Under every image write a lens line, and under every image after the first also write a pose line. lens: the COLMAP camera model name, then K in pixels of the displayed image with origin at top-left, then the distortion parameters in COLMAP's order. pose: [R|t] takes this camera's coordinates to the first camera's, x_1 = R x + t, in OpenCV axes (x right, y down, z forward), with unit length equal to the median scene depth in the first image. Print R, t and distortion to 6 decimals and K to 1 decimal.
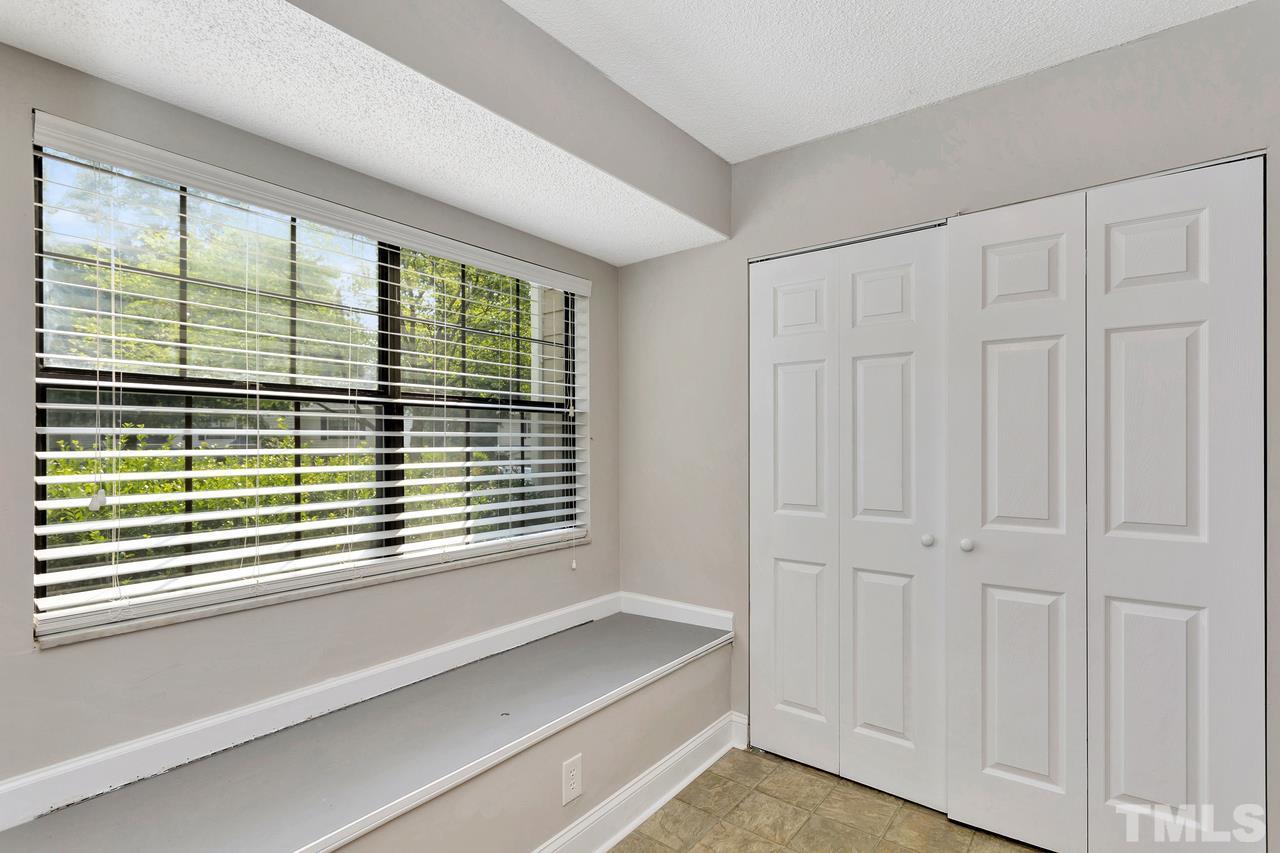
lens RADIAL K [[612.0, 0, 641.7], [0, 612.0, 447.4], [0, 0, 1]] dist [-0.000053, 0.000140]
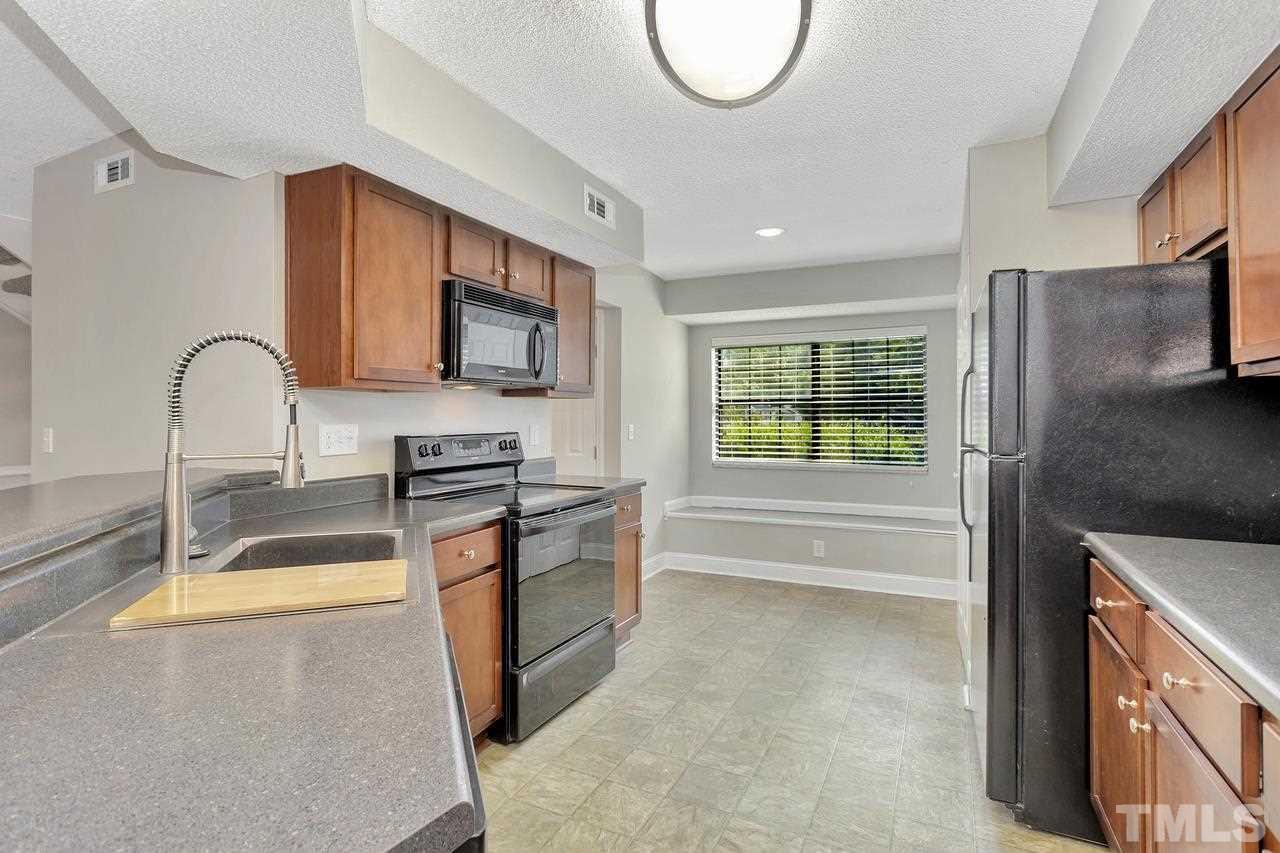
lens RADIAL K [[628.5, 0, 640.8], [0, 628.5, 409.5], [0, 0, 1]] dist [-0.000053, 0.000247]
pose [[0.209869, -0.010413, -0.977674, 2.093896], [-0.002442, 0.999935, -0.011174, -0.015136], [0.977726, 0.004732, 0.209830, -0.274974]]
